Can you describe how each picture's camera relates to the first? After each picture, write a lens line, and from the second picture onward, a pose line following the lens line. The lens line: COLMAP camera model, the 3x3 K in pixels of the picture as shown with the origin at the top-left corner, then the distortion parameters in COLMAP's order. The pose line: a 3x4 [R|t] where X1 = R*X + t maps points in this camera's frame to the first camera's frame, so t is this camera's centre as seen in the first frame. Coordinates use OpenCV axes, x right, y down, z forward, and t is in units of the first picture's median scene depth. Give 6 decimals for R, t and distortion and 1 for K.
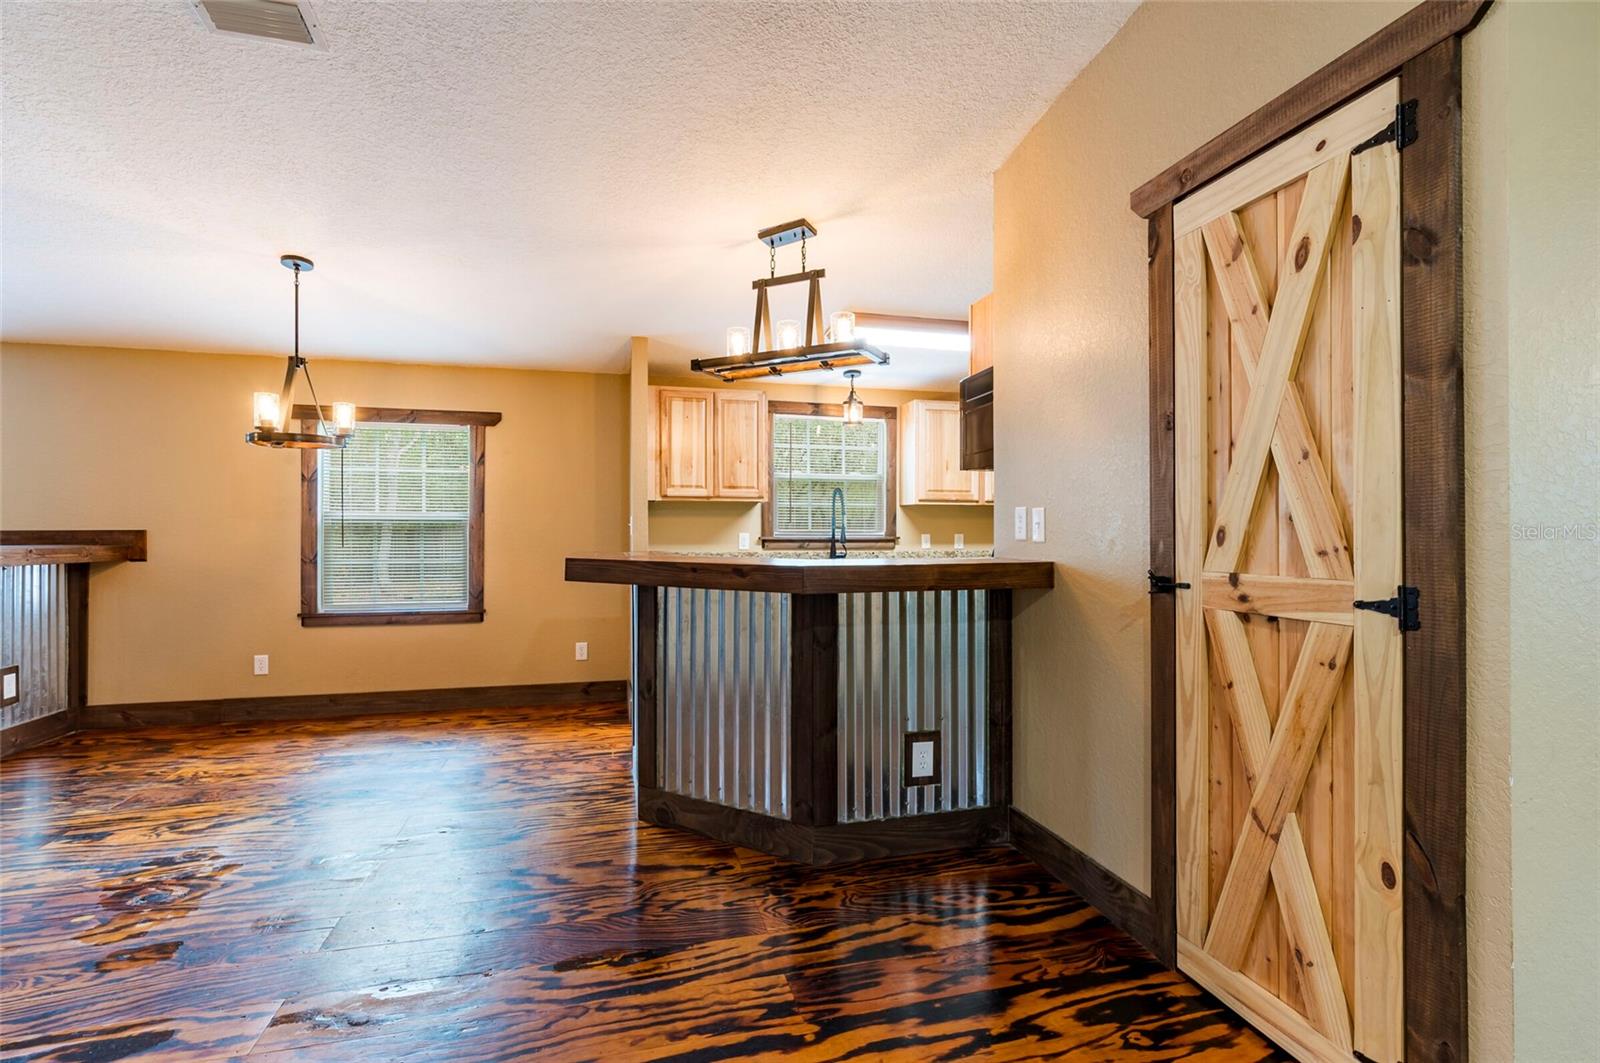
lens RADIAL K [[751.2, 0, 800.0], [0, 751.2, 531.5], [0, 0, 1]] dist [0.000537, -0.000935]
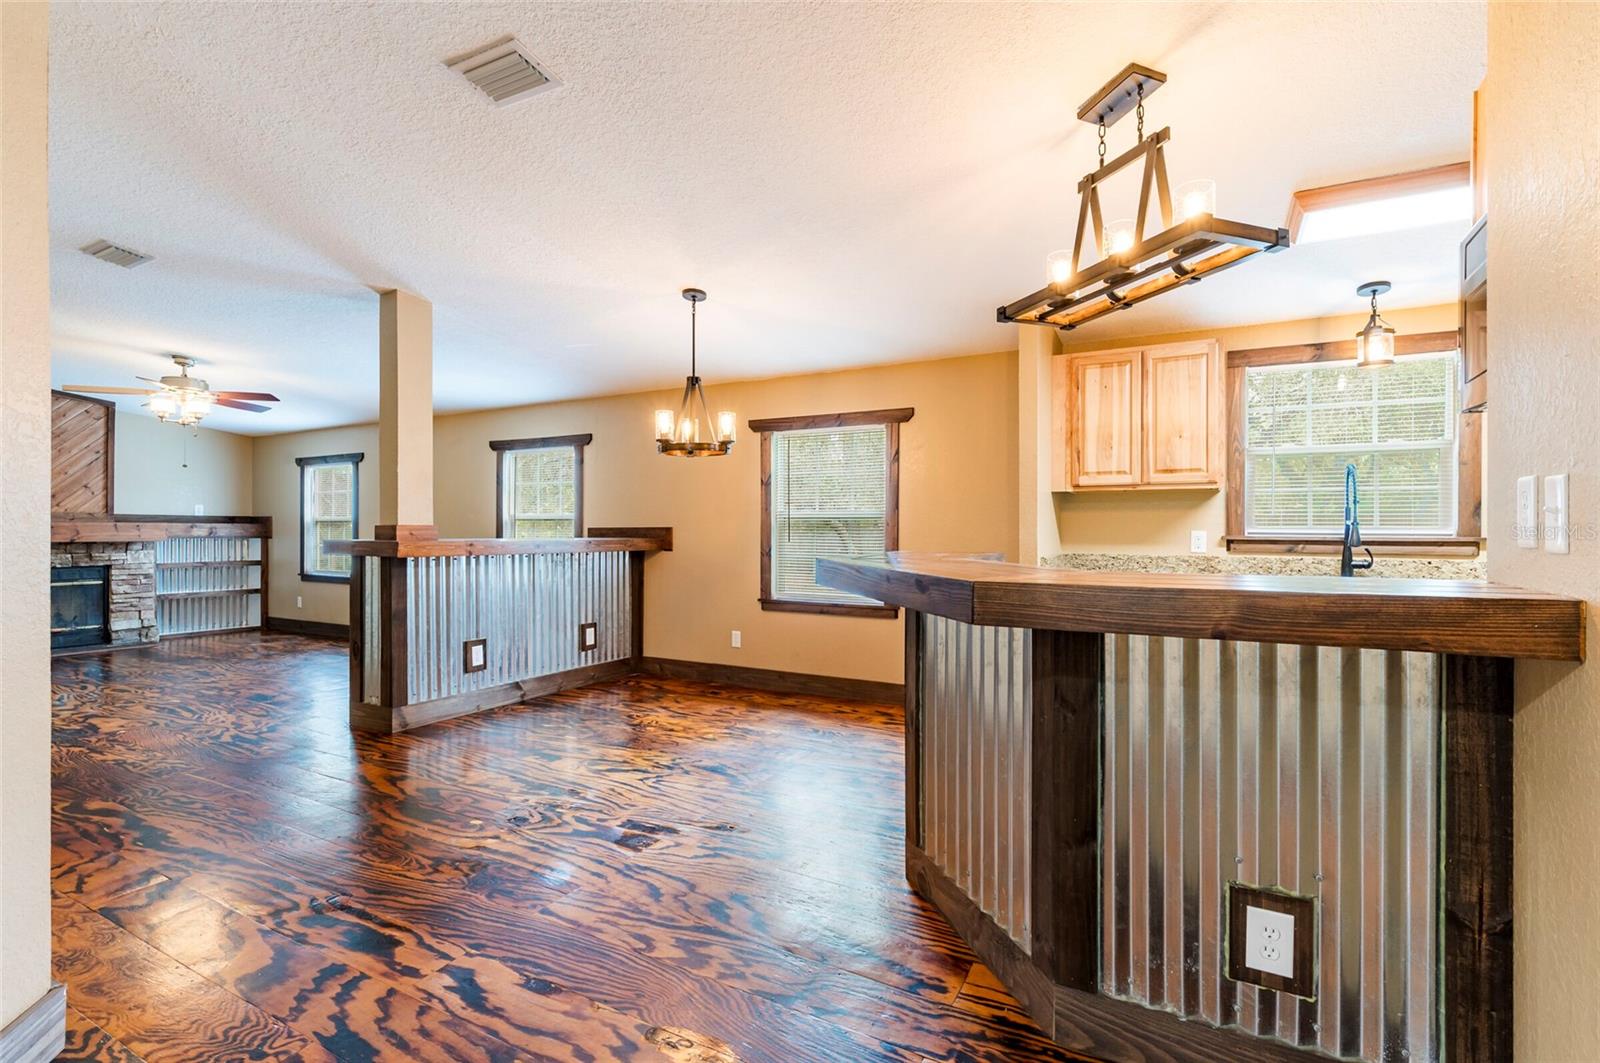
lens RADIAL K [[732.0, 0, 803.1], [0, 732.0, 530.6], [0, 0, 1]] dist [0.000231, -0.001505]
pose [[0.731025, 0.002744, -0.682345, 0.306816], [-0.001069, 0.999995, 0.002876, 0.000612], [0.682350, -0.001373, 0.731025, 0.413097]]
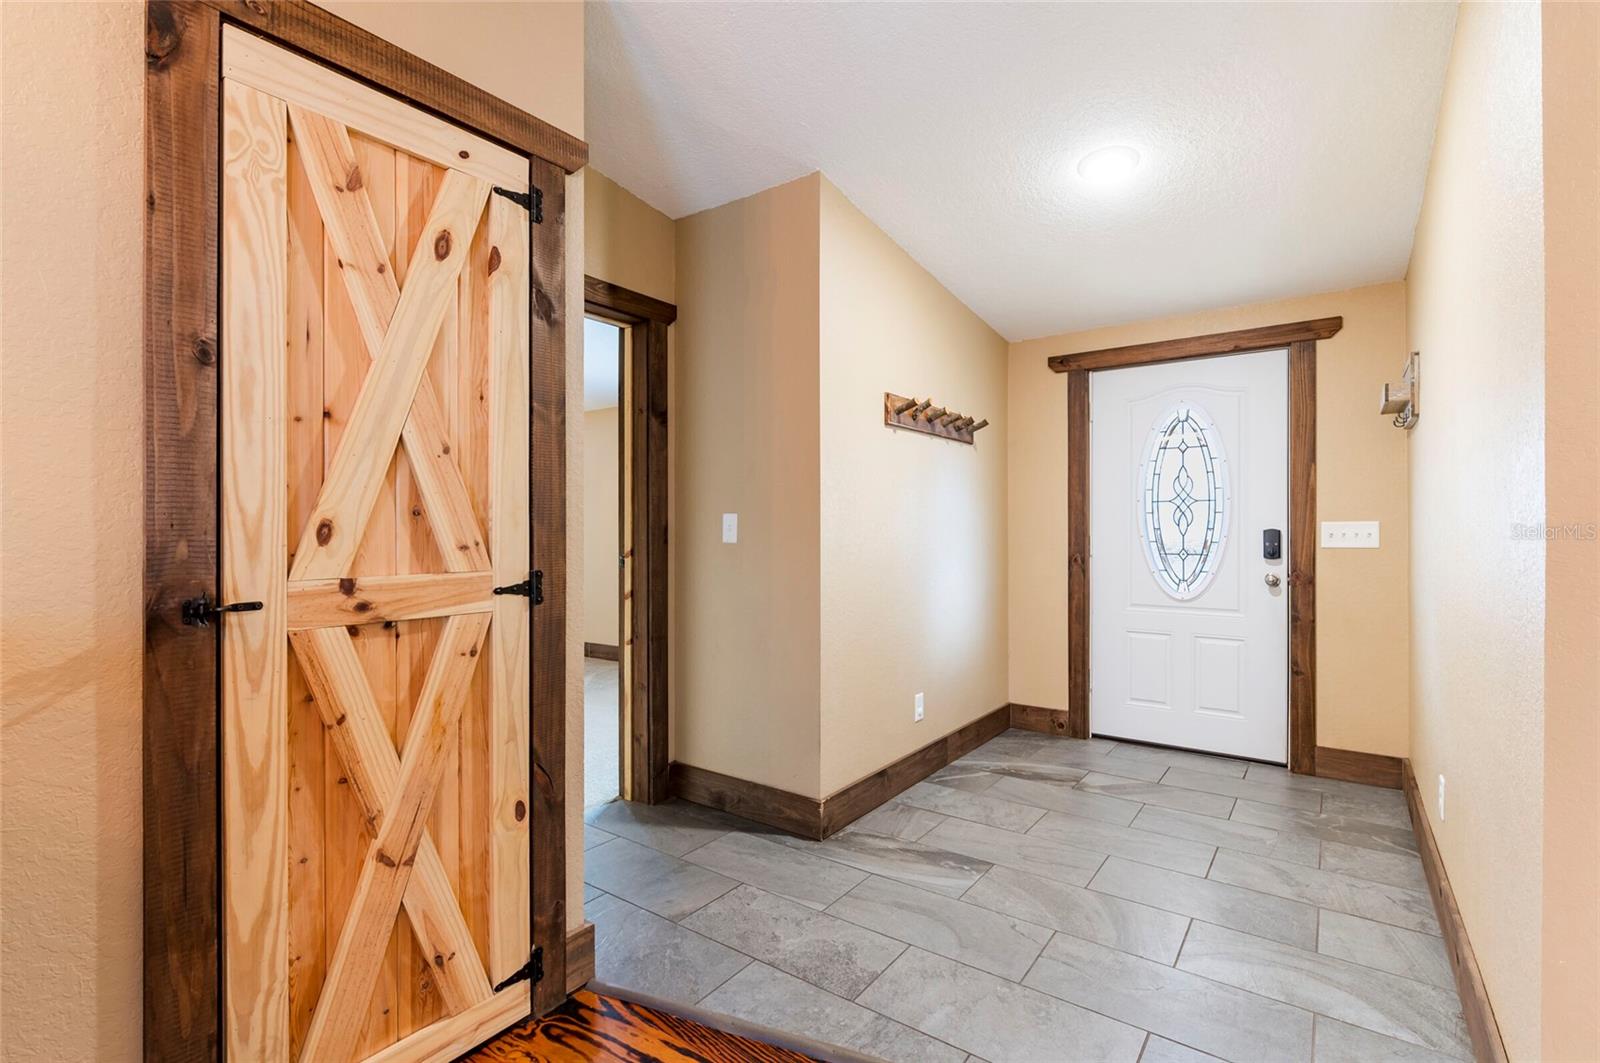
lens RADIAL K [[732.0, 0, 803.1], [0, 732.0, 530.6], [0, 0, 1]] dist [0.000231, -0.001505]
pose [[-0.634780, 0.000282, 0.772693, -0.244472], [0.001040, 0.999999, 0.000490, 0.003438], [-0.772692, 0.001114, -0.634780, 0.812560]]
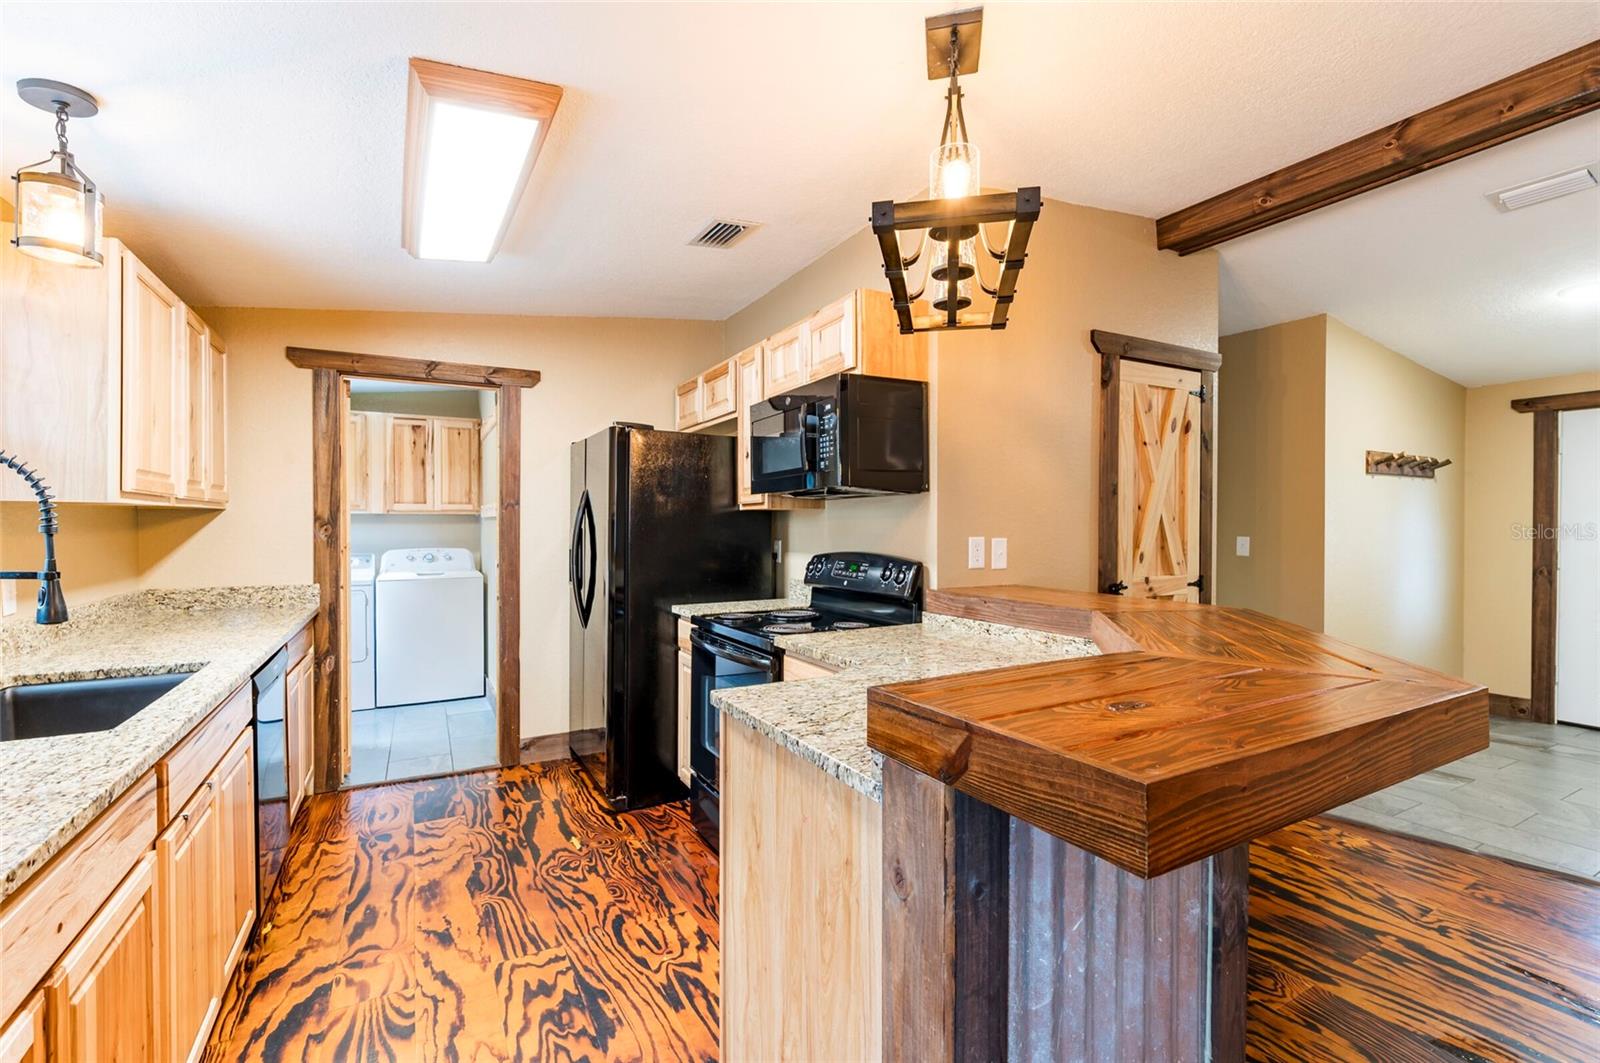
lens RADIAL K [[700.7, 0, 803.1], [0, 700.7, 530.9], [0, 0, 1]] dist [-0.002801, -0.000491]
pose [[-0.251169, -0.010471, 0.967887, -0.661991], [-0.000423, 0.999943, 0.010708, -0.057239], [-0.967943, 0.002280, -0.251159, 1.655805]]
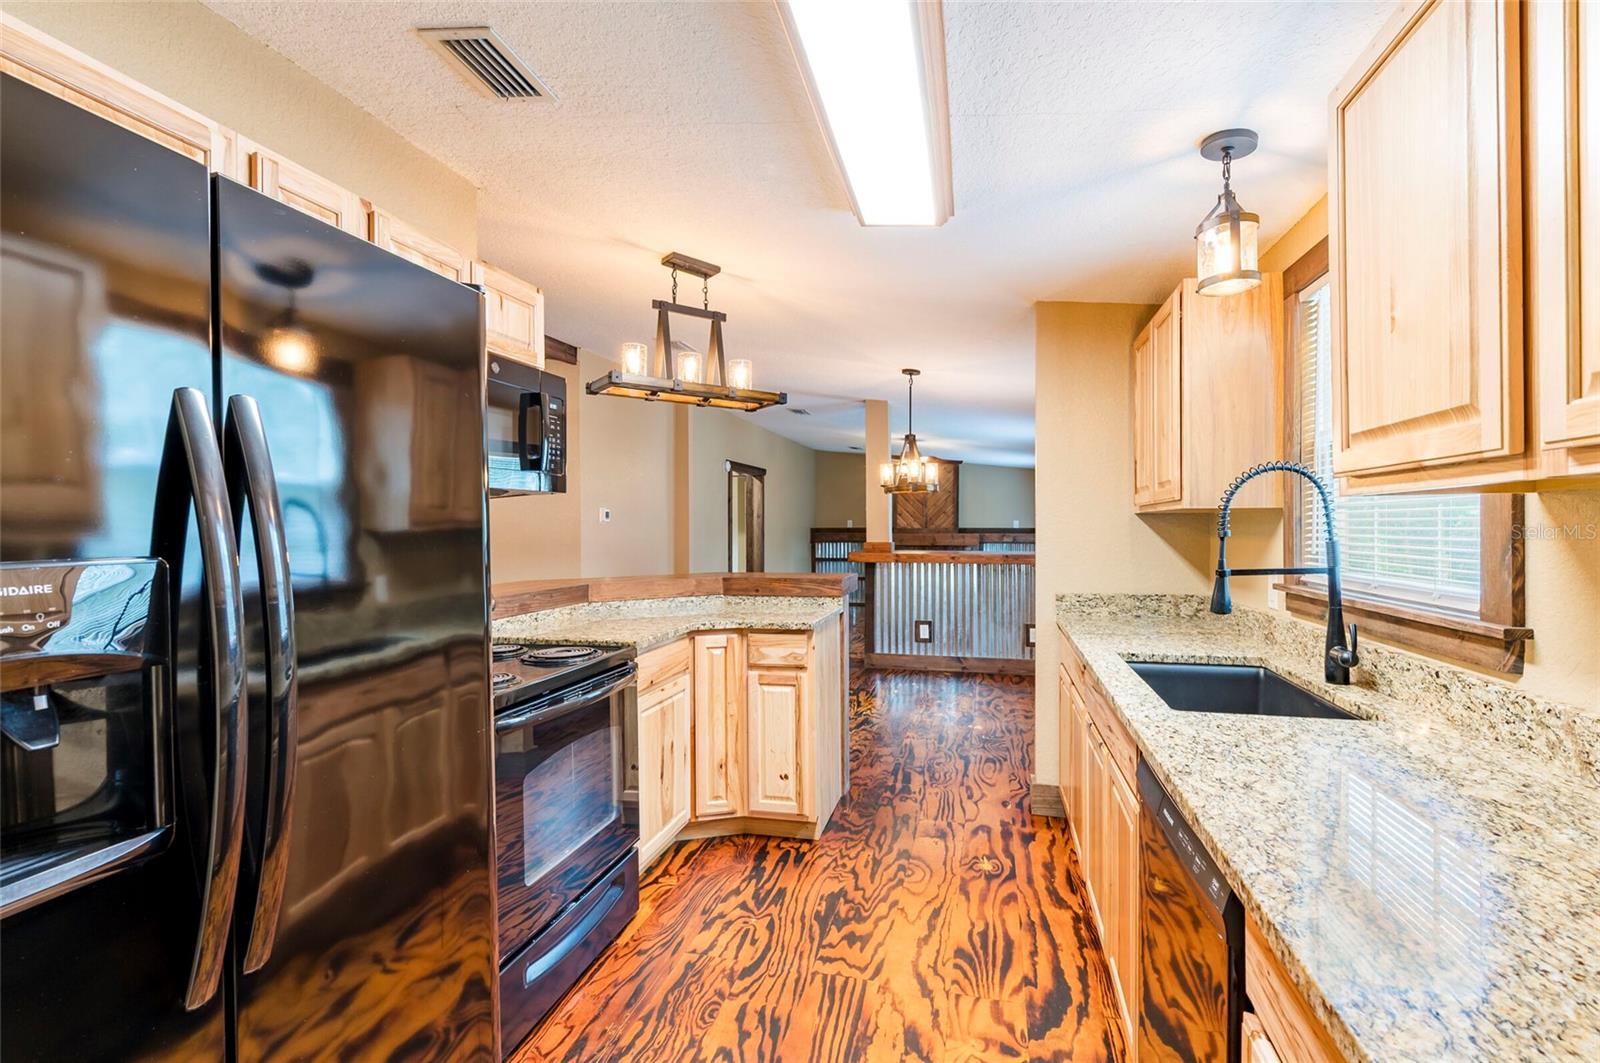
lens RADIAL K [[732.0, 0, 803.1], [0, 732.0, 530.6], [0, 0, 1]] dist [0.000231, -0.001505]
pose [[-0.485040, 0.004661, -0.874479, 1.027455], [0.004487, 0.999986, 0.002841, -0.059395], [0.874480, -0.002546, -0.485054, 2.146035]]
